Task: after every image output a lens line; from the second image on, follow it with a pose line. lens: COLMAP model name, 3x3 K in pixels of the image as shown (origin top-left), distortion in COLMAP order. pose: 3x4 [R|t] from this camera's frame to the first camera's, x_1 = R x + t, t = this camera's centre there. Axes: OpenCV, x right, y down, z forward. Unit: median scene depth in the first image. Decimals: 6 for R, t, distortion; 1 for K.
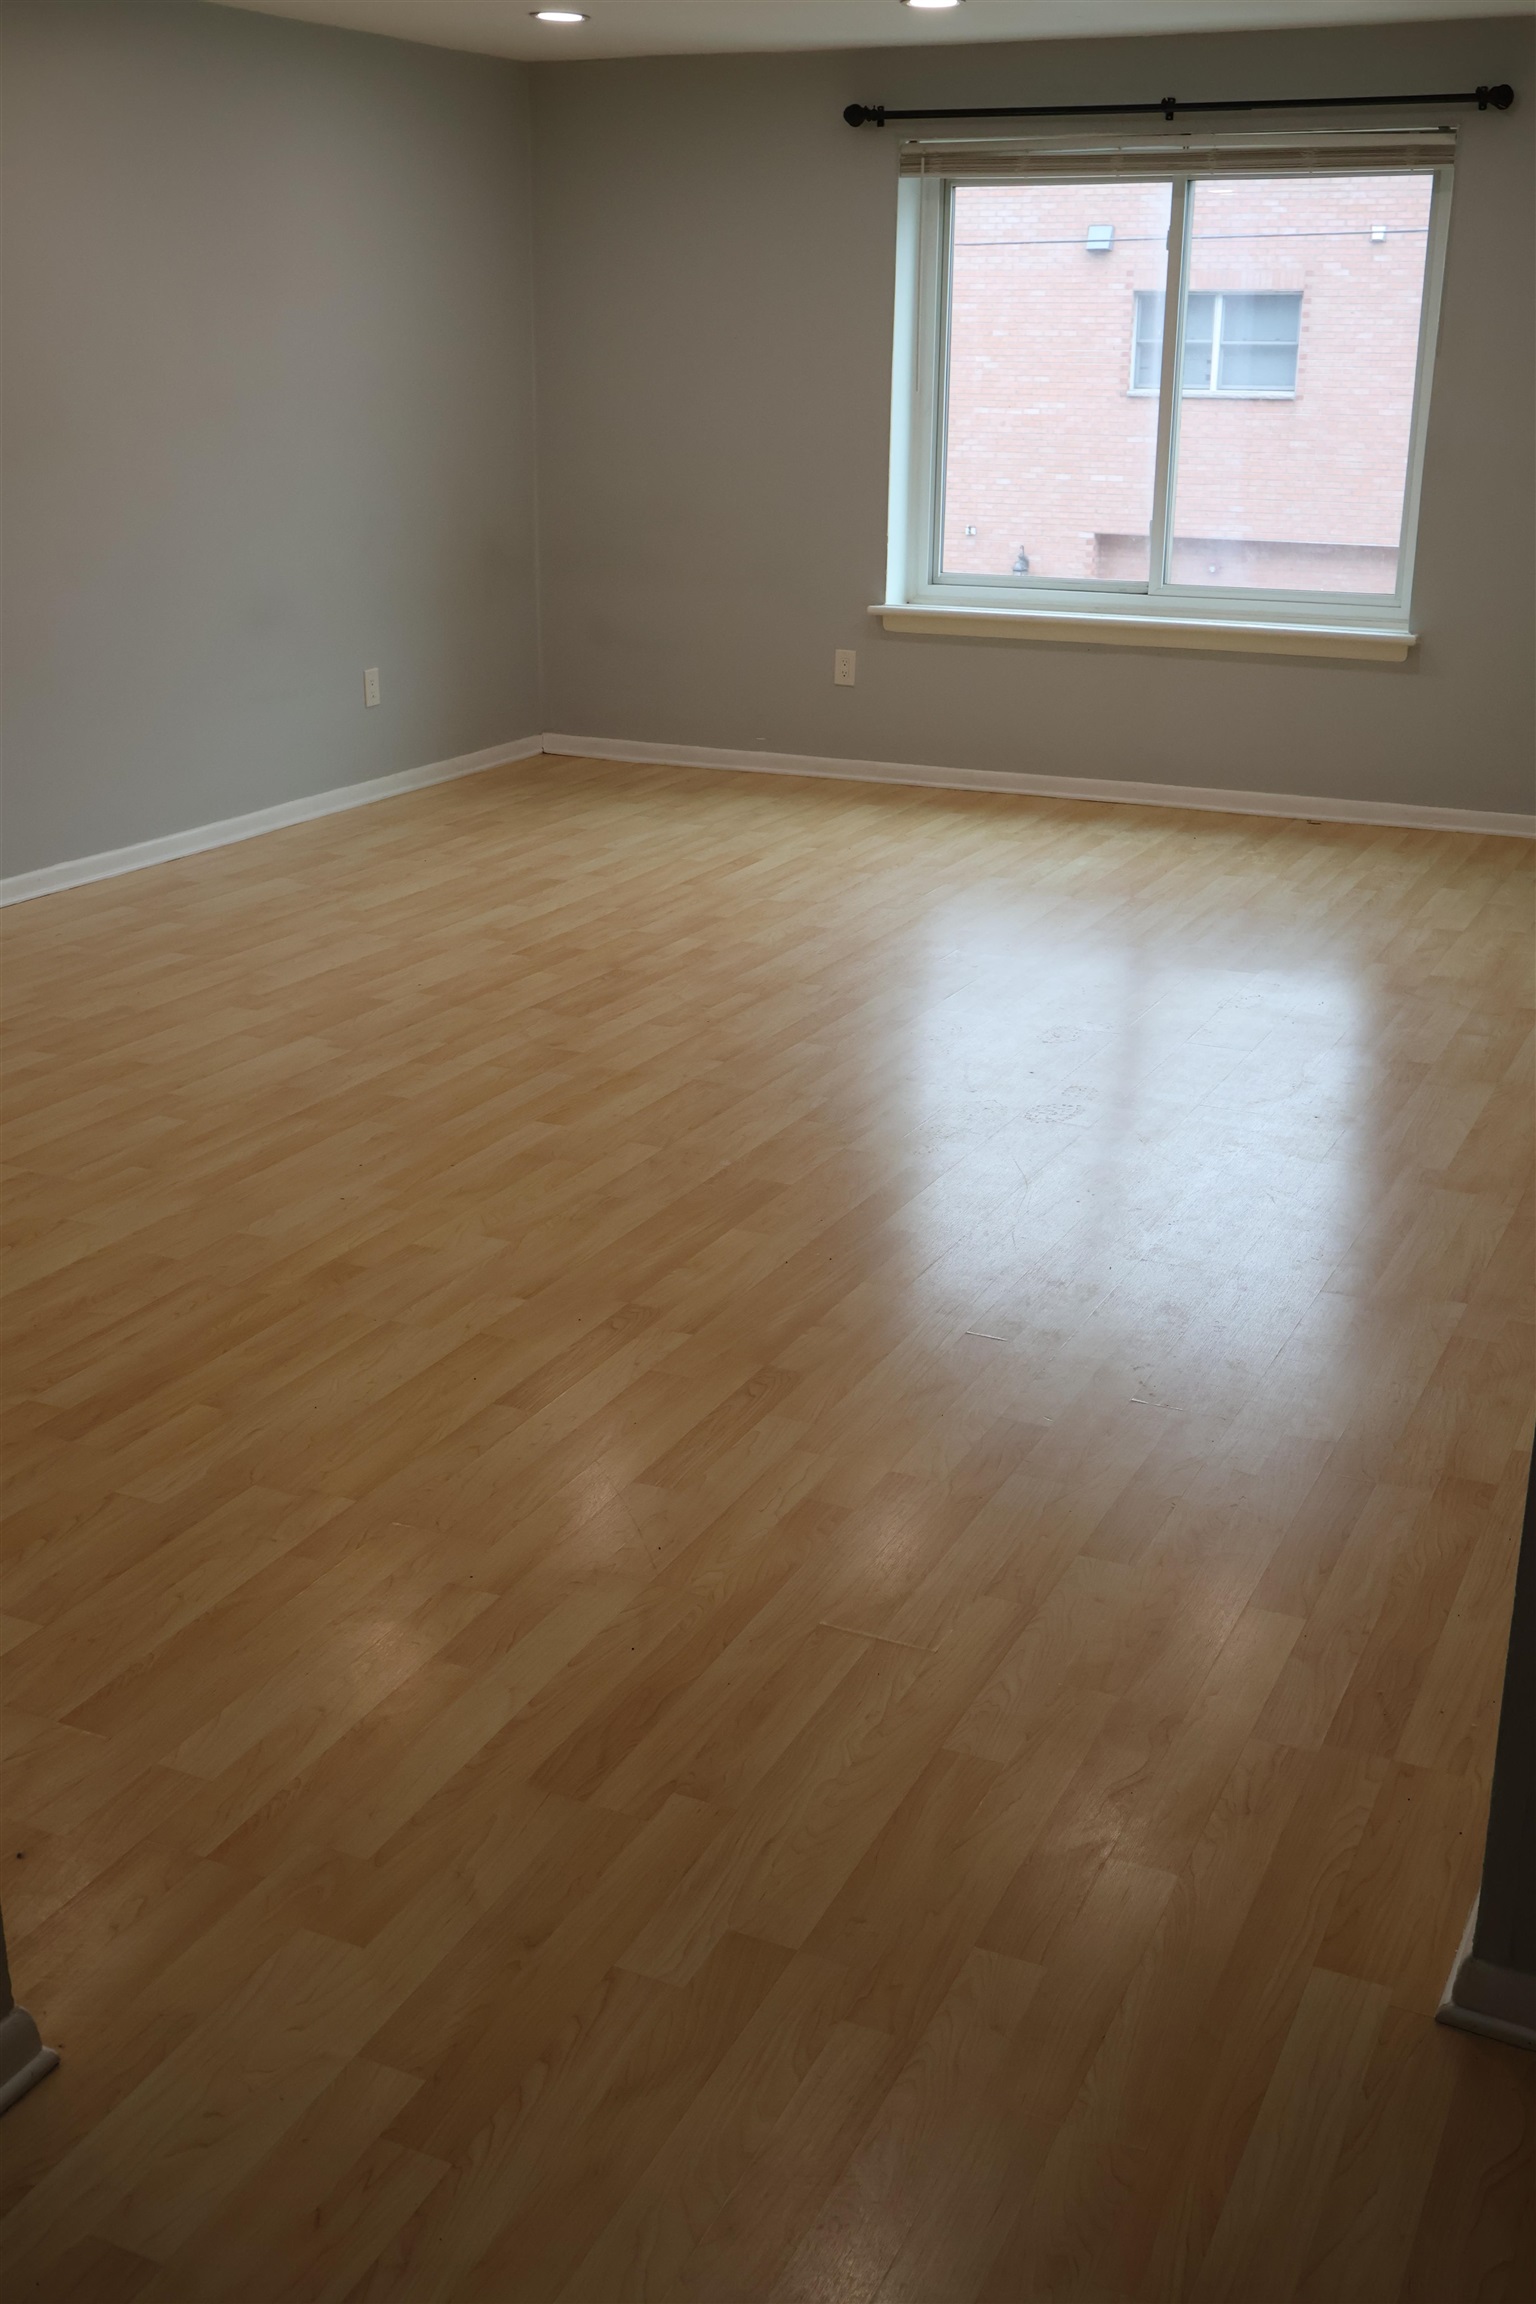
lens RADIAL K [[2368.3, 0, 758.0], [0, 2368.3, 1163.4], [0, 0, 1]] dist [0.003506, 0.000000]
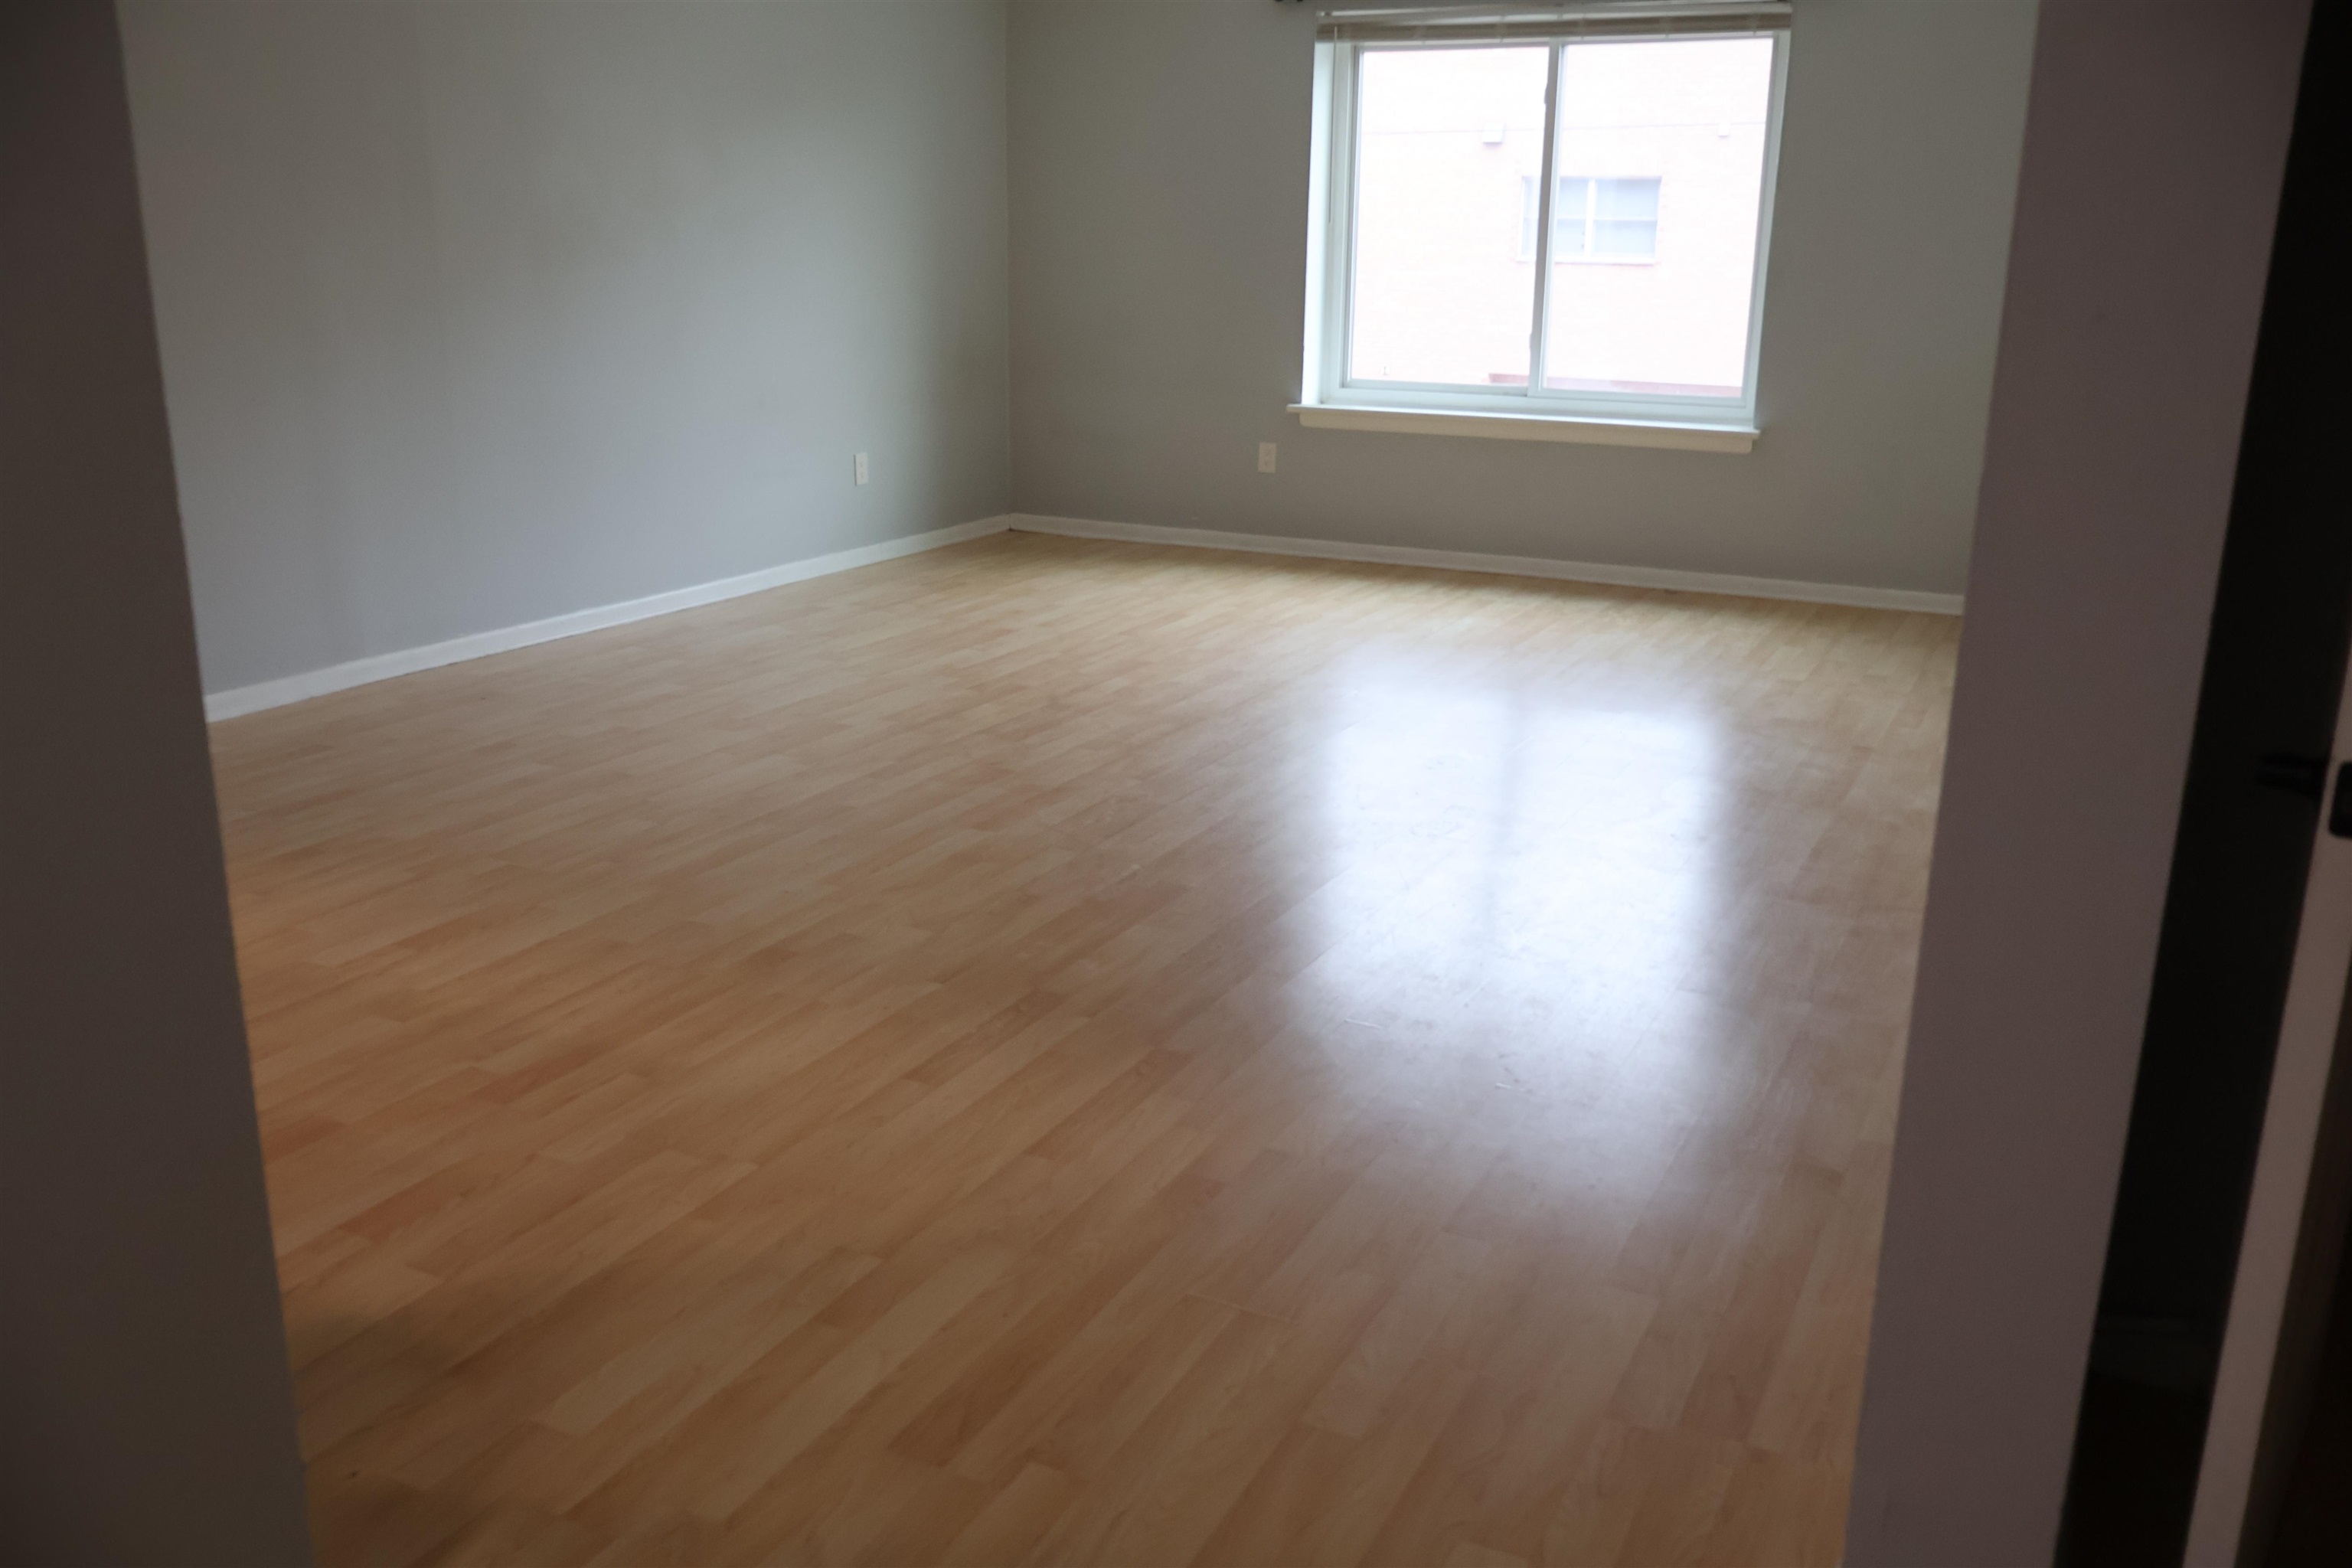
lens RADIAL K [[1965.3, 0, 1137.9], [0, 1965.3, 793.5], [0, 0, 1]] dist [-0.015780, 0.000882]
pose [[0.999294, 0.012831, -0.035318, 0.021607], [-0.014578, 0.998660, -0.049662, 0.012487], [0.034633, 0.050142, 0.998141, 0.088620]]
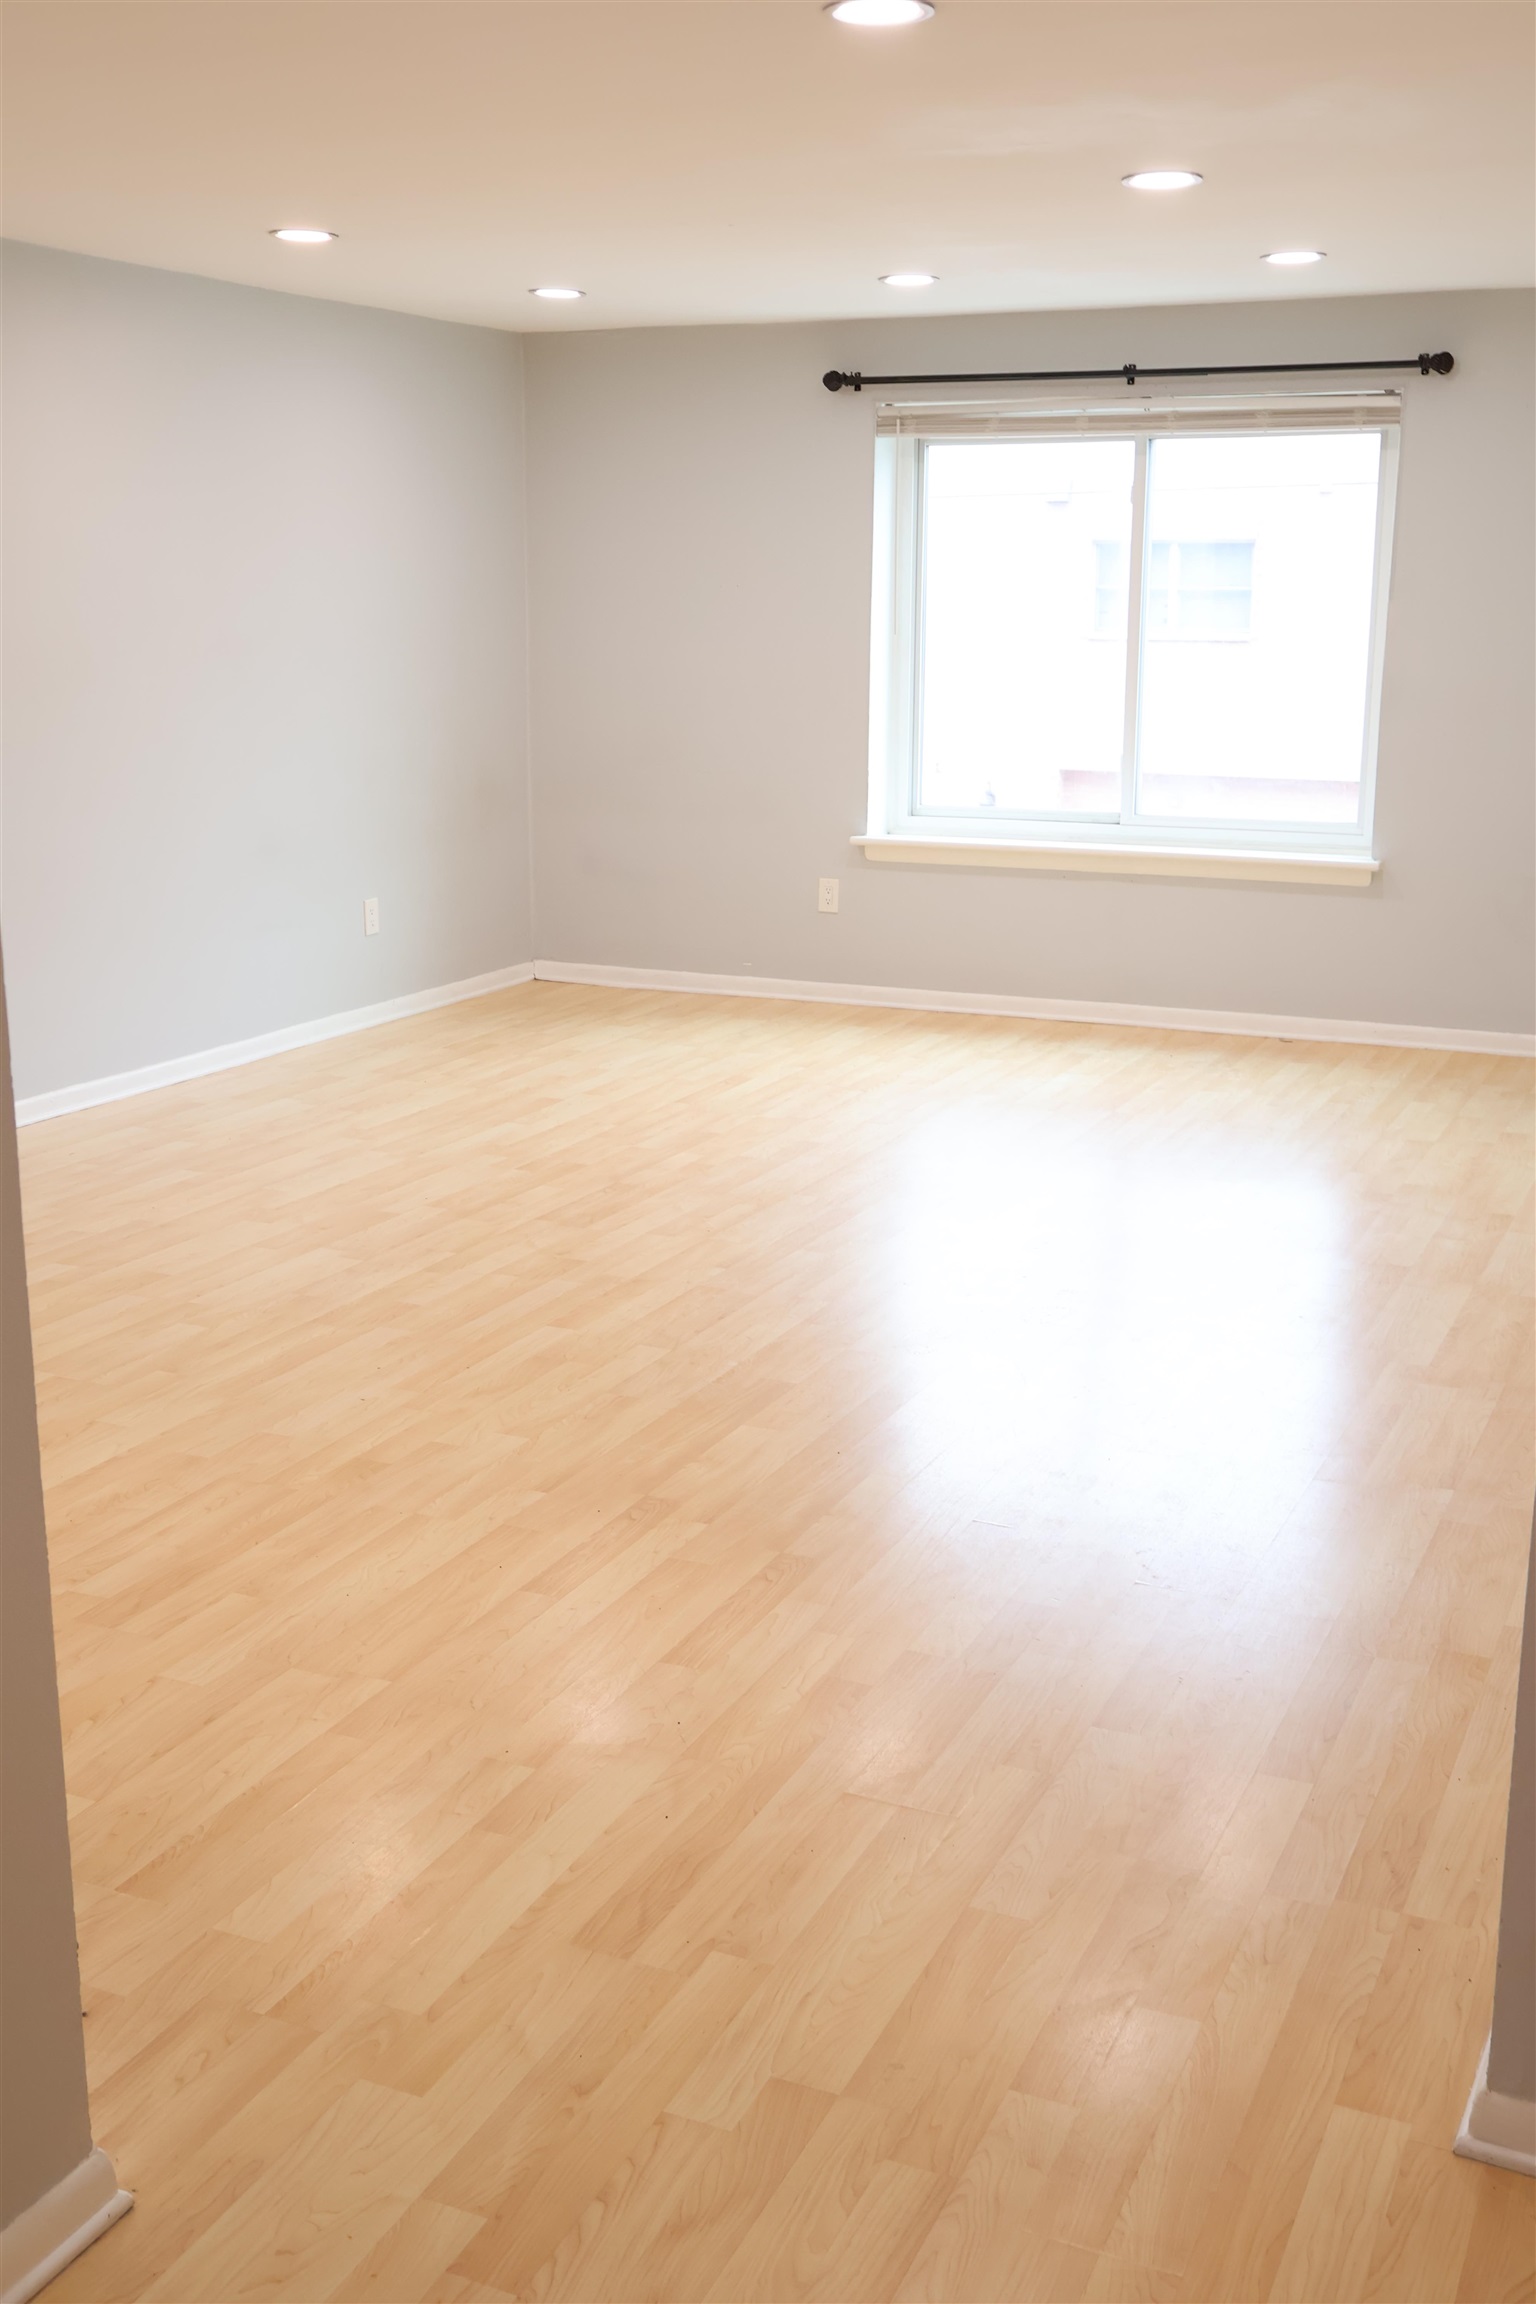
lens RADIAL K [[2368.3, 0, 761.5], [0, 2368.3, 1162.3], [0, 0, 1]] dist [0.003506, 0.000000]
pose [[0.999898, -0.007174, 0.012377, -0.014571], [0.008331, 0.995336, -0.096111, 0.013129], [-0.011630, 0.096204, 0.995294, -0.038977]]
